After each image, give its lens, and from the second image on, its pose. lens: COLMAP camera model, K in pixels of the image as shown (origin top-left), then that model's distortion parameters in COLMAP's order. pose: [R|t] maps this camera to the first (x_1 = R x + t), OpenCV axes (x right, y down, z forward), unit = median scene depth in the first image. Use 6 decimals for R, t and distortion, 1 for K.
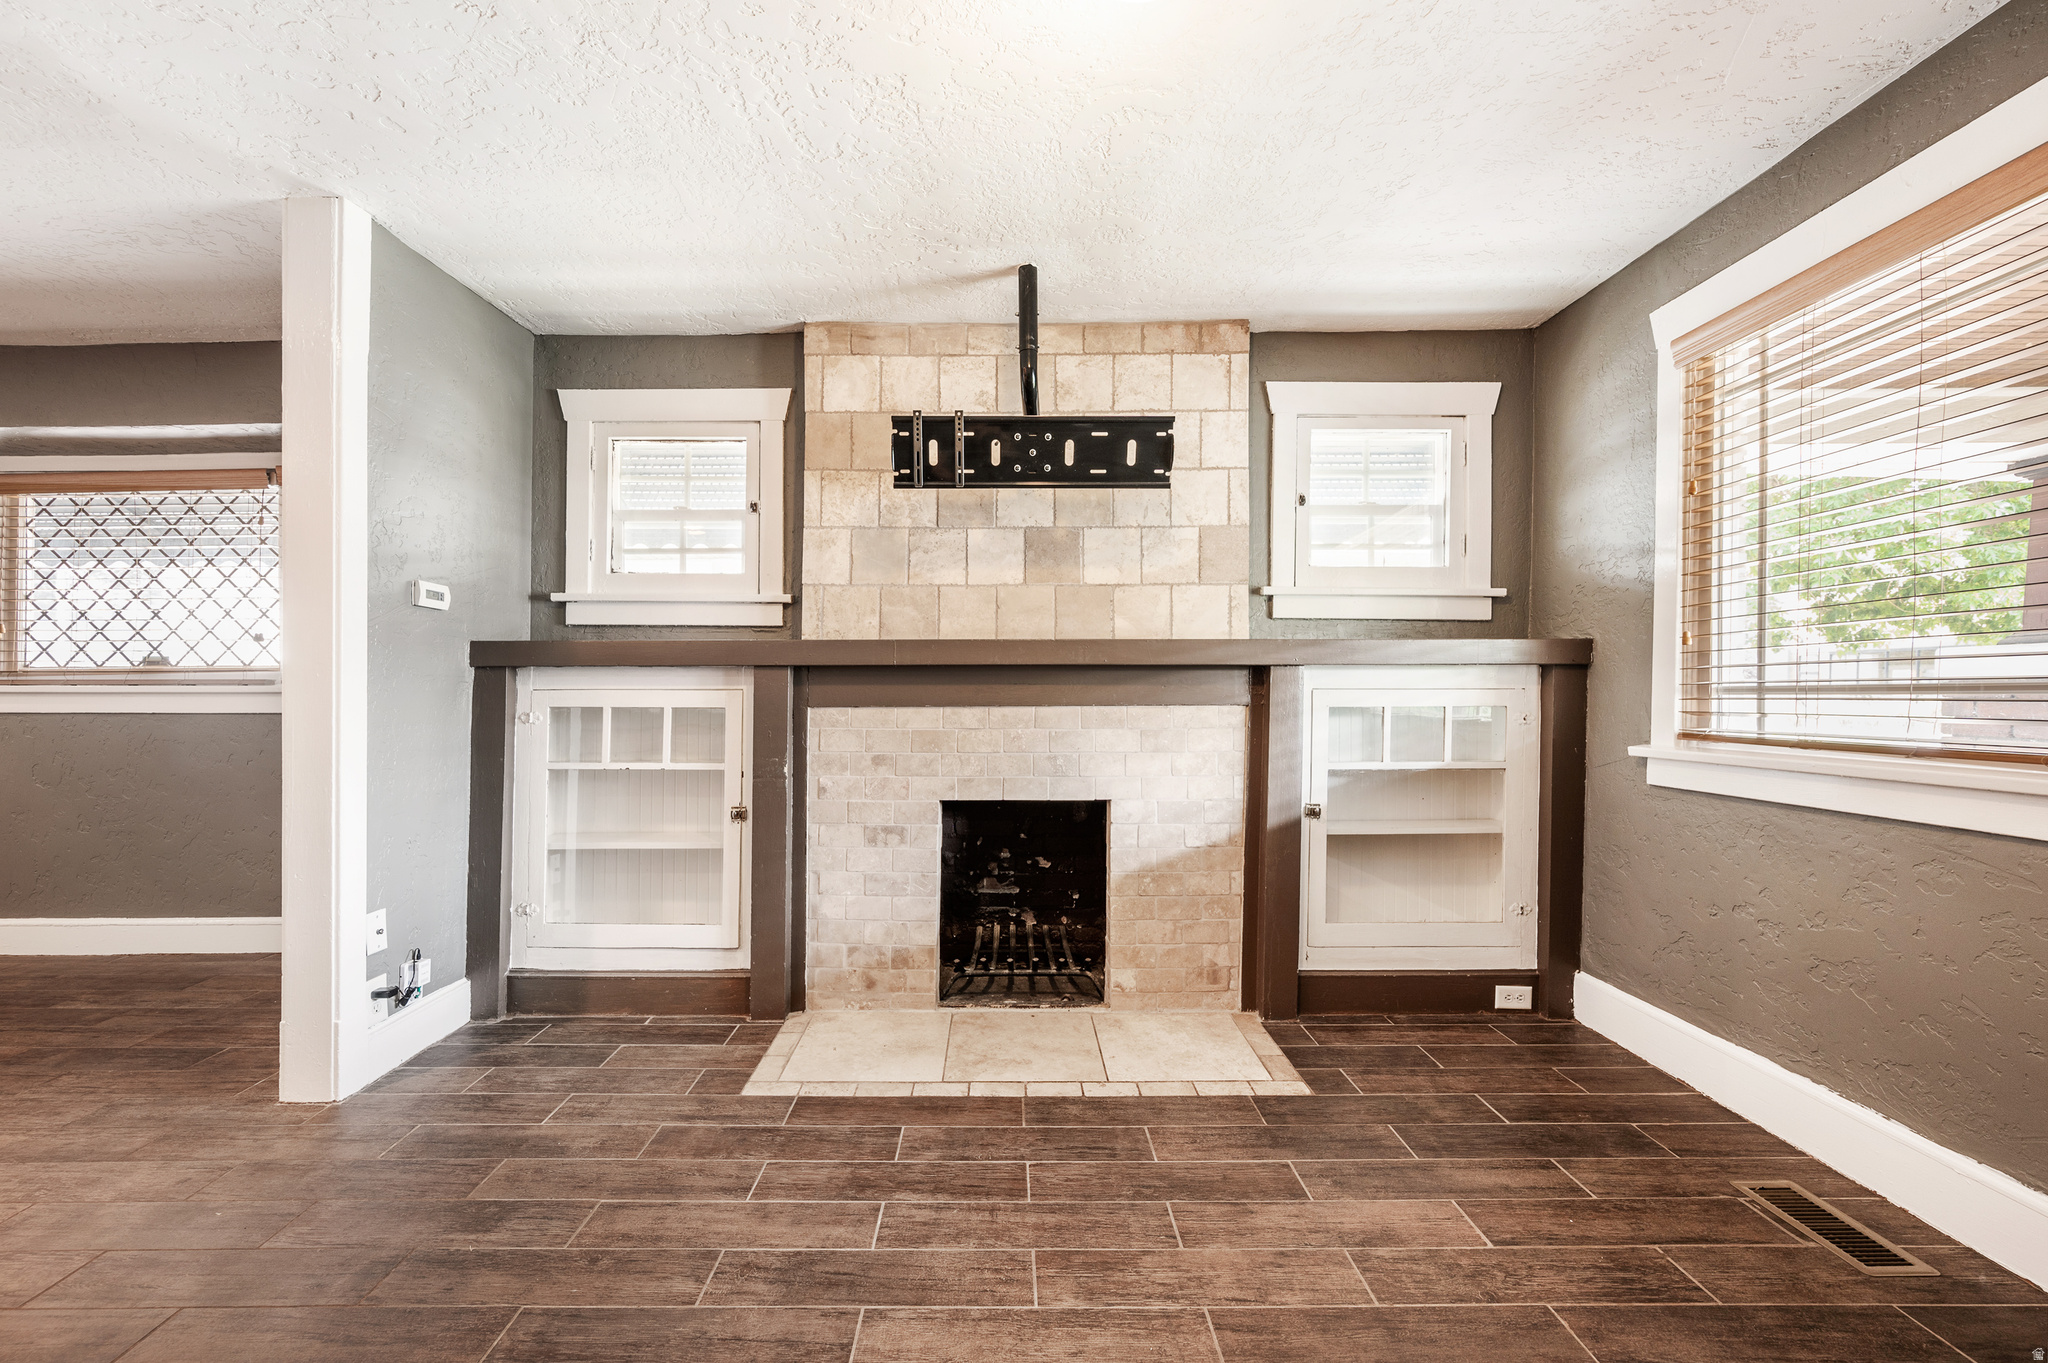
lens RADIAL K [[803.4, 0, 1018.0], [0, 803.4, 696.5], [0, 0, 1]] dist [-0.001152, -0.000173]
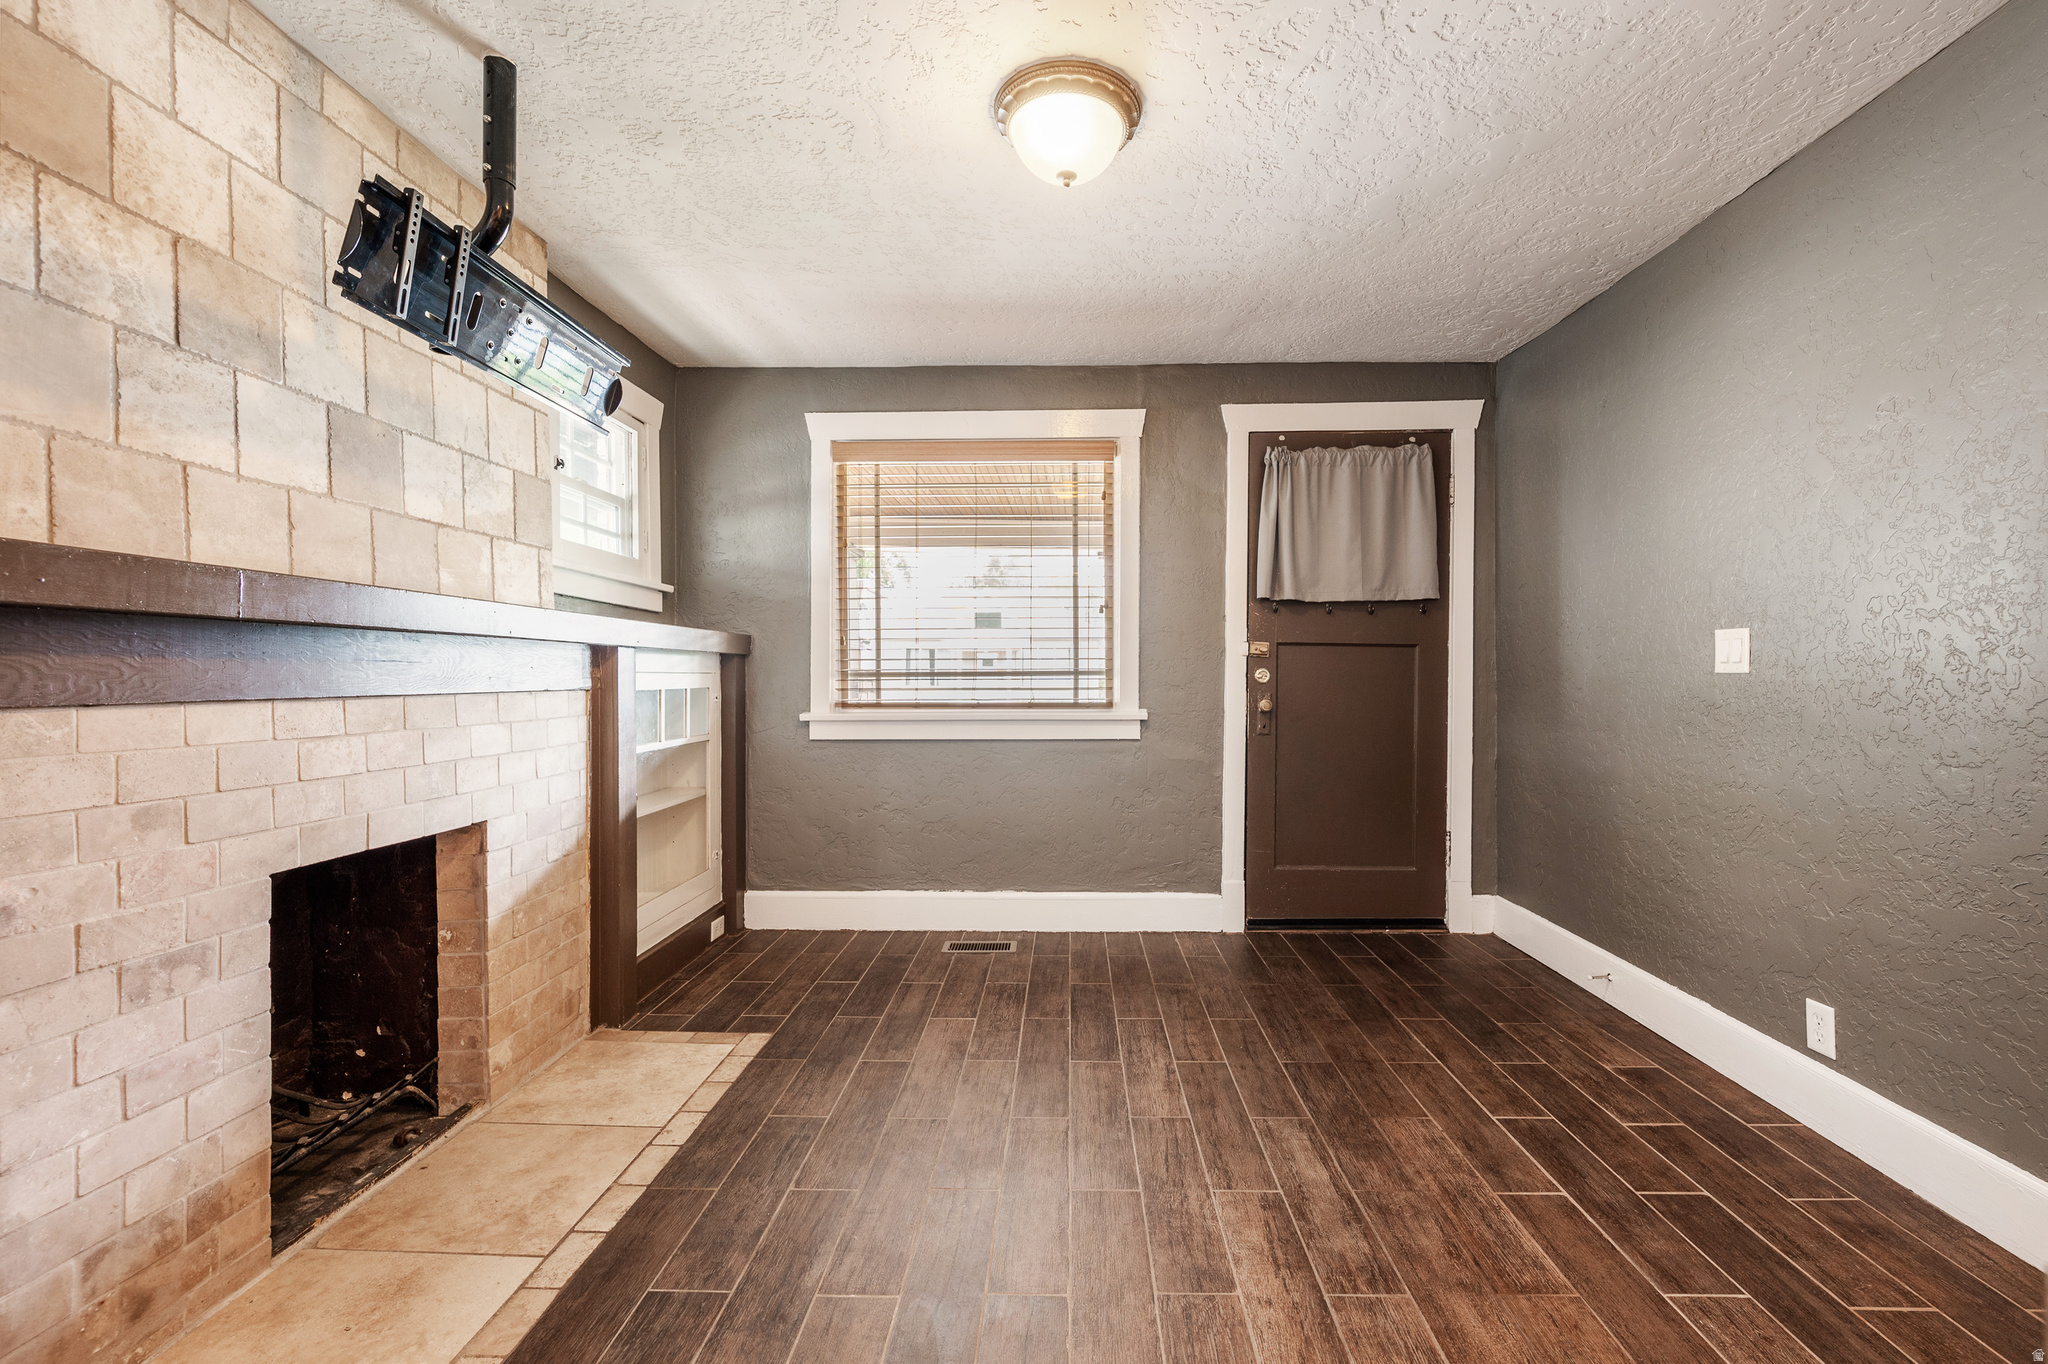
lens RADIAL K [[870.6, 0, 1026.4], [0, 870.6, 682.0], [0, 0, 1]] dist [0.000947, 0.000051]
pose [[0.040714, -0.004686, 0.999160, -0.718416], [0.004435, 0.999980, 0.004509, -0.000031], [-0.999161, 0.004248, 0.040734, 0.512218]]
